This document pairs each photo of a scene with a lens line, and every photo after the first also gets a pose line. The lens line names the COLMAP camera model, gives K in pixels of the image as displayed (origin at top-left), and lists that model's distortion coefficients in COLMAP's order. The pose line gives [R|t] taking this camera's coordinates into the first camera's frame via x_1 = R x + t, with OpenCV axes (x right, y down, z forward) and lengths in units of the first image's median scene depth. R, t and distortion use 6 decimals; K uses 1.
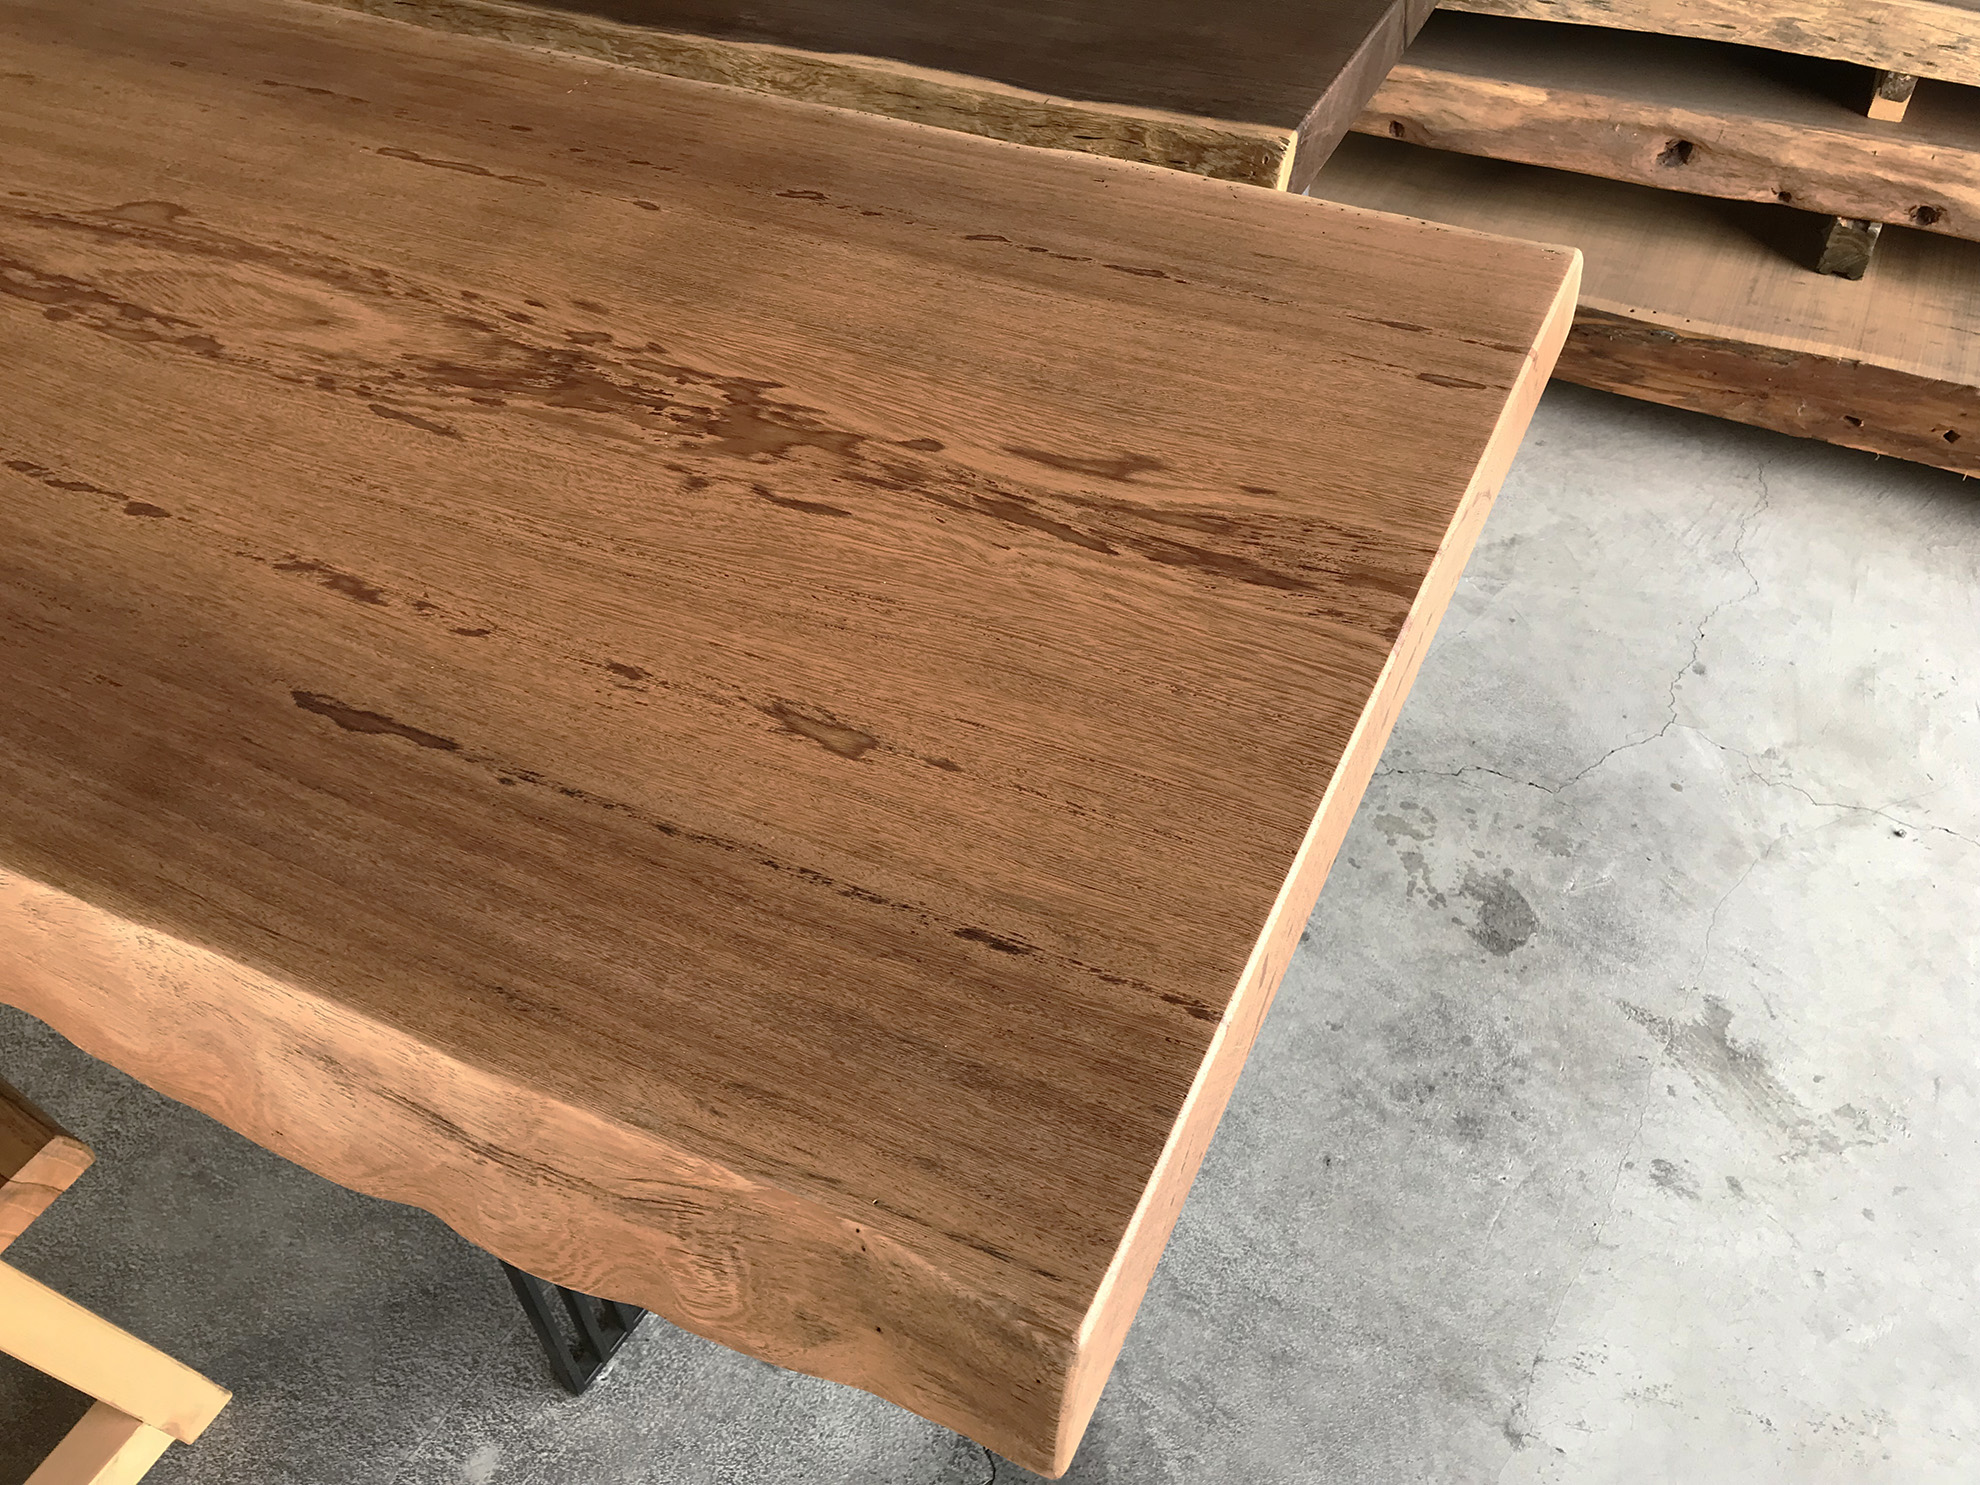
lens RADIAL K [[1618.6, 0, 989.0], [0, 1618.6, 733.1], [0, 0, 1]] dist [0.035802, -0.045506]
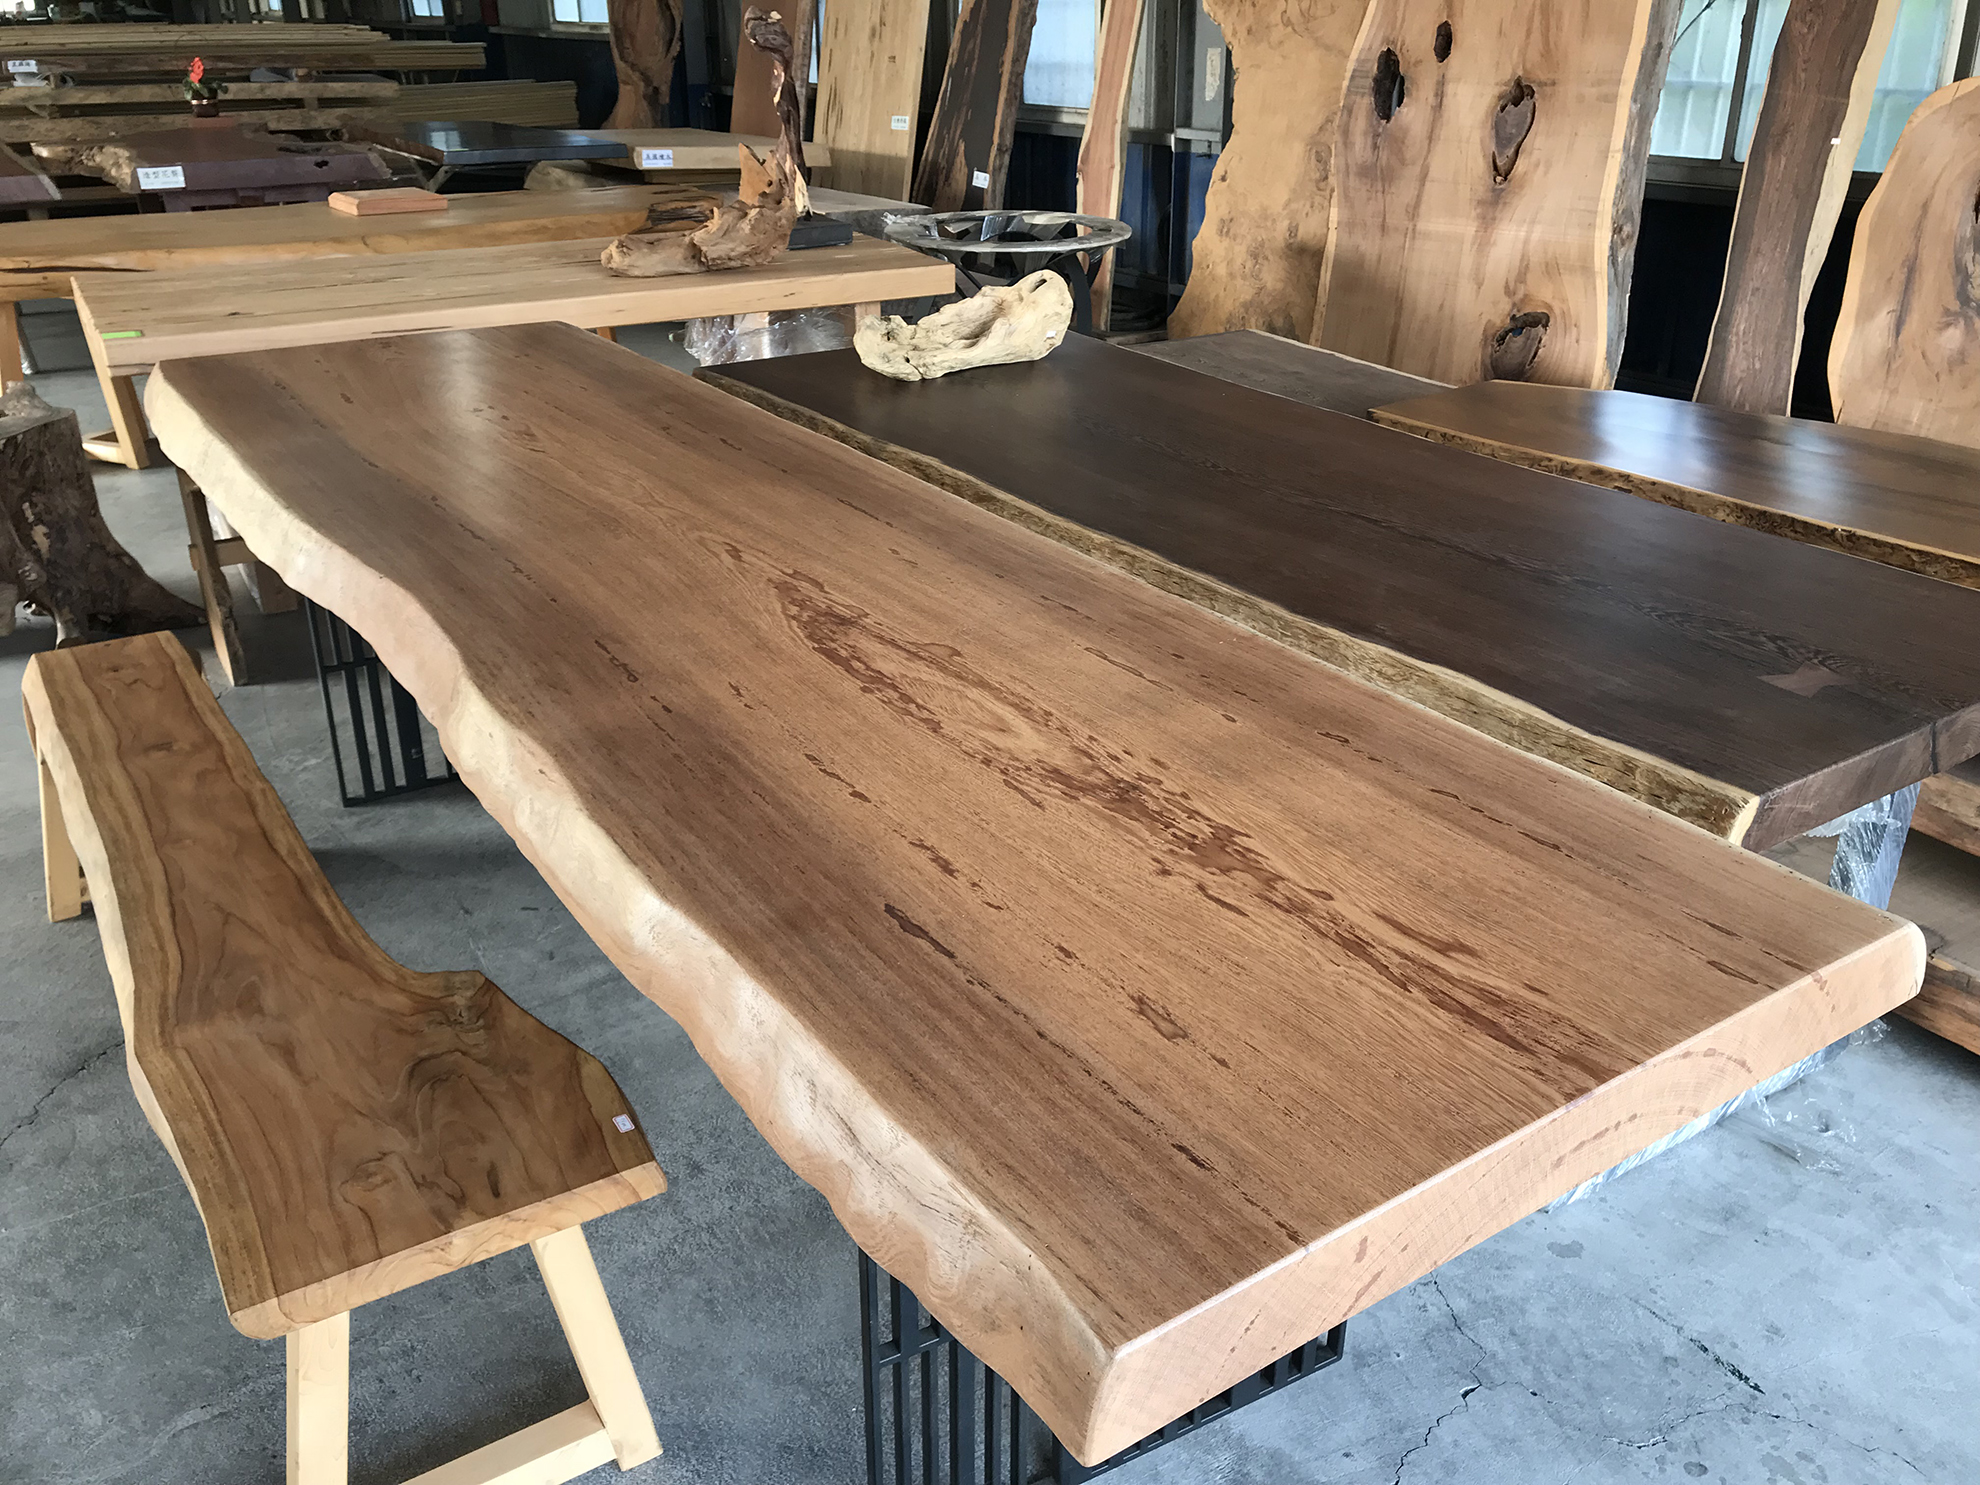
lens RADIAL K [[1618.6, 0, 973.5], [0, 1618.6, 736.6], [0, 0, 1]] dist [0.035802, -0.045506]
pose [[0.860285, 0.240894, -0.449310, 0.297812], [-0.377871, 0.892917, -0.244771, 0.161474], [0.342233, 0.380354, 0.859190, -0.391041]]
